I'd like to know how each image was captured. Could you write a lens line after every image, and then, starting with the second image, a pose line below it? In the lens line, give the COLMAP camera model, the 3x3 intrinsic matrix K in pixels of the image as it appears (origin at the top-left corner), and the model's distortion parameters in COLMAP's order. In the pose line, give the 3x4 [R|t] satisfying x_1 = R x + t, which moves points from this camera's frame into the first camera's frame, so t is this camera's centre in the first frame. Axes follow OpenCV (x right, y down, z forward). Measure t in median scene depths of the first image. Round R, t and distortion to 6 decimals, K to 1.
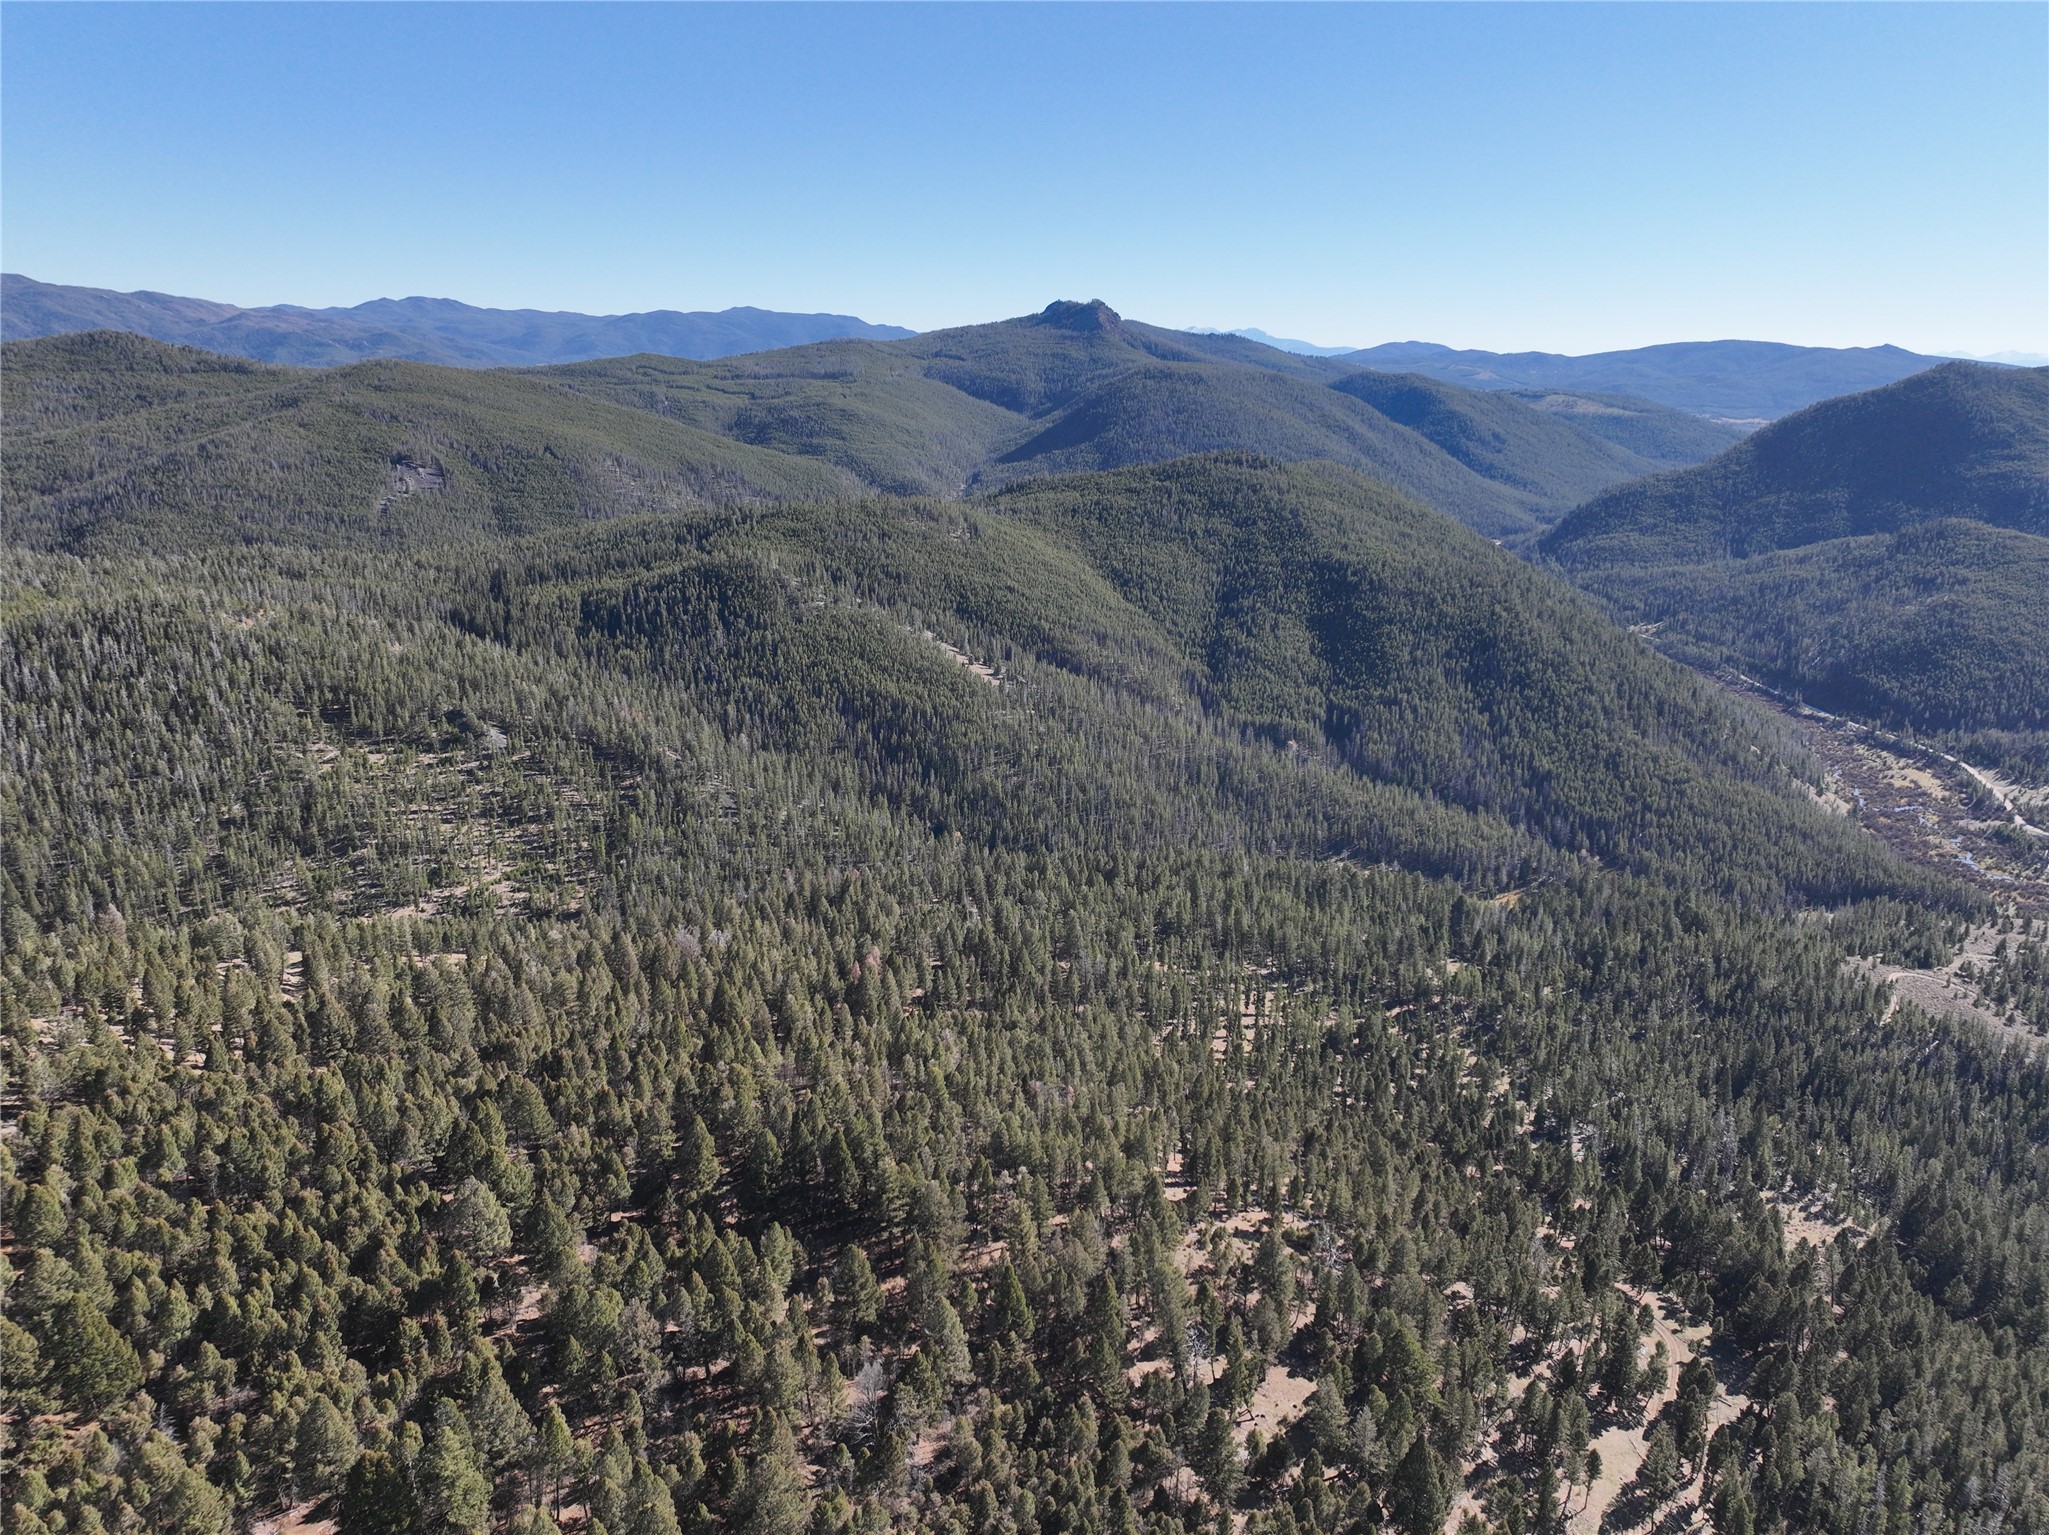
lens RADIAL K [[1432.2, 0, 1024.5], [0, 1432.2, 767.5], [0, 0, 1]] dist [0.002214, 0.000221]
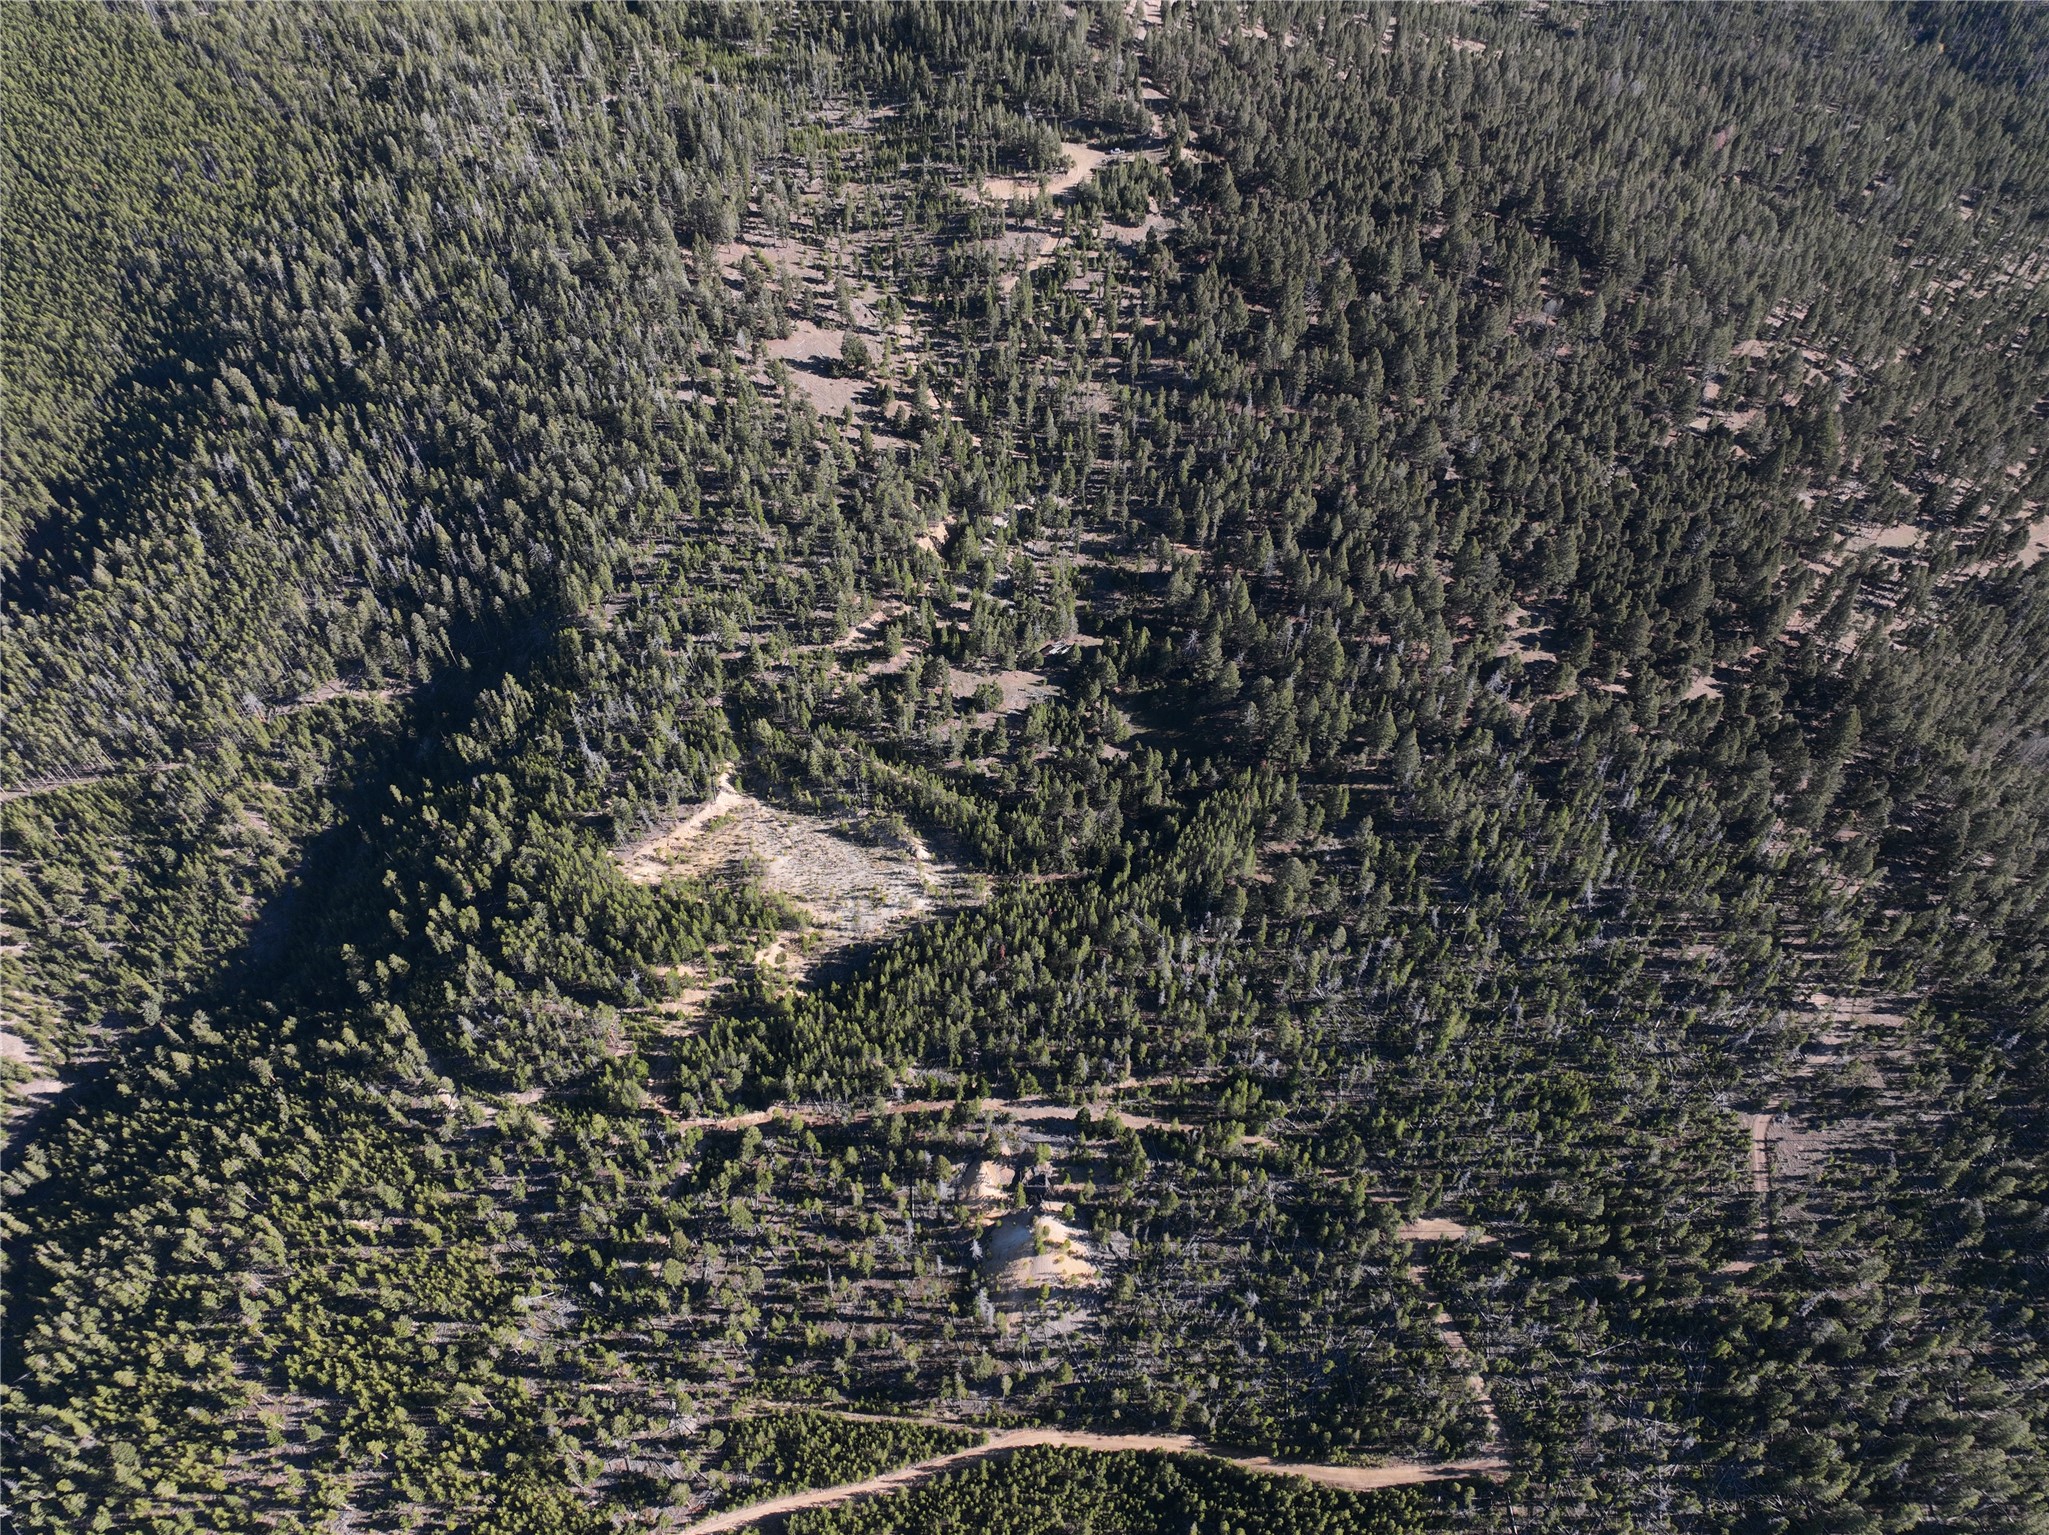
lens RADIAL K [[1432.2, 0, 1024.5], [0, 1432.2, 767.5], [0, 0, 1]] dist [0.002214, 0.000221]
pose [[0.752154, 0.511633, -0.415326, 0.557404], [-0.183709, 0.768059, 0.613462, -0.262574], [0.632862, -0.385119, 0.671691, -1.315554]]
